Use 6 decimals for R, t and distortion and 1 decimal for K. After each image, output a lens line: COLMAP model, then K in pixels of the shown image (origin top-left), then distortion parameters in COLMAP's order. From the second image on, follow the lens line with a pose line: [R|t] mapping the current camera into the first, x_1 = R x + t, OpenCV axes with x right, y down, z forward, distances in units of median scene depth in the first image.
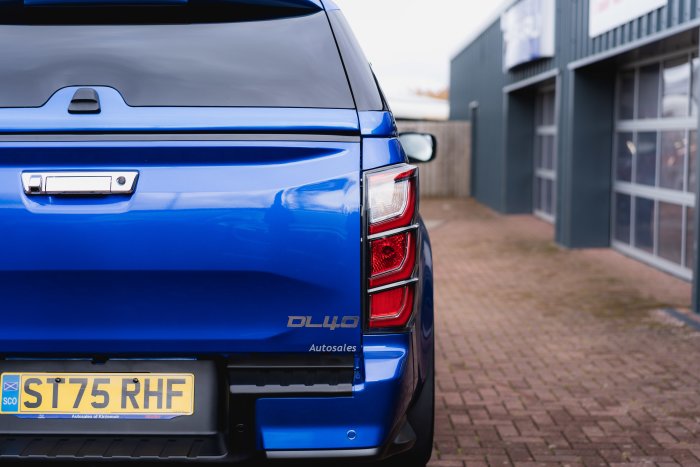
lens RADIAL K [[1090.5, 0, 350.0], [0, 1090.5, 233.5], [0, 0, 1]] dist [0.017946, 0.128922]
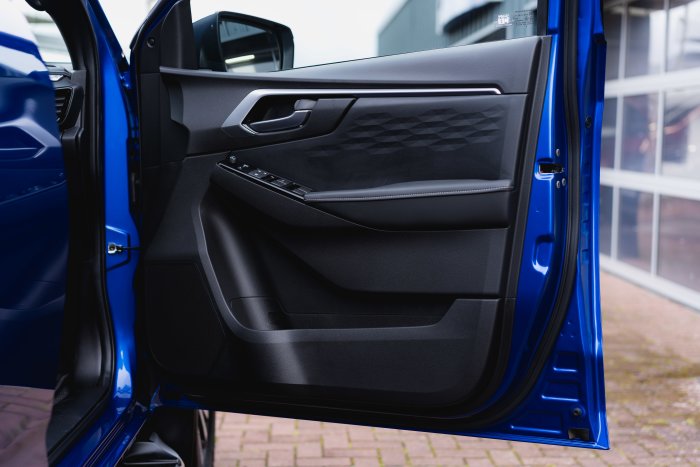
lens RADIAL K [[1090.5, 0, 350.0], [0, 1090.5, 233.5], [0, 0, 1]] dist [0.017946, 0.128922]
pose [[0.998047, 0.004461, 0.062311, 0.095279], [-0.005248, 0.999909, 0.012465, -0.028565], [-0.062250, -0.012767, 0.997979, 0.690165]]
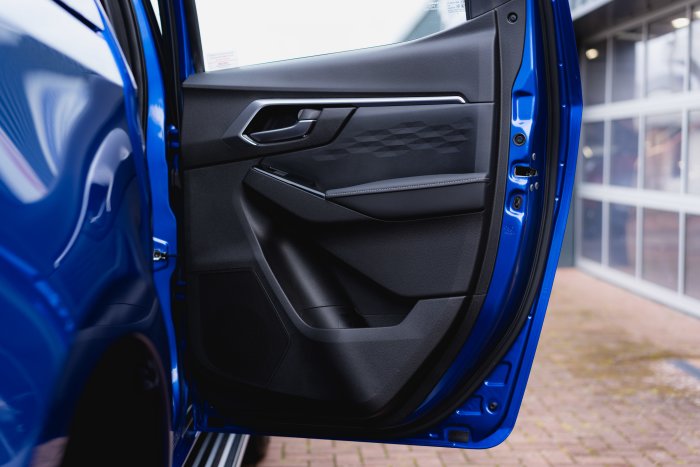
lens RADIAL K [[1090.5, 0, 350.0], [0, 1090.5, 233.5], [0, 0, 1]] dist [0.017946, 0.128922]
pose [[0.998619, -0.004378, 0.052356, 0.084680], [0.005179, 0.999871, -0.015189, -0.002291], [-0.052283, 0.015439, 0.998513, 0.539131]]
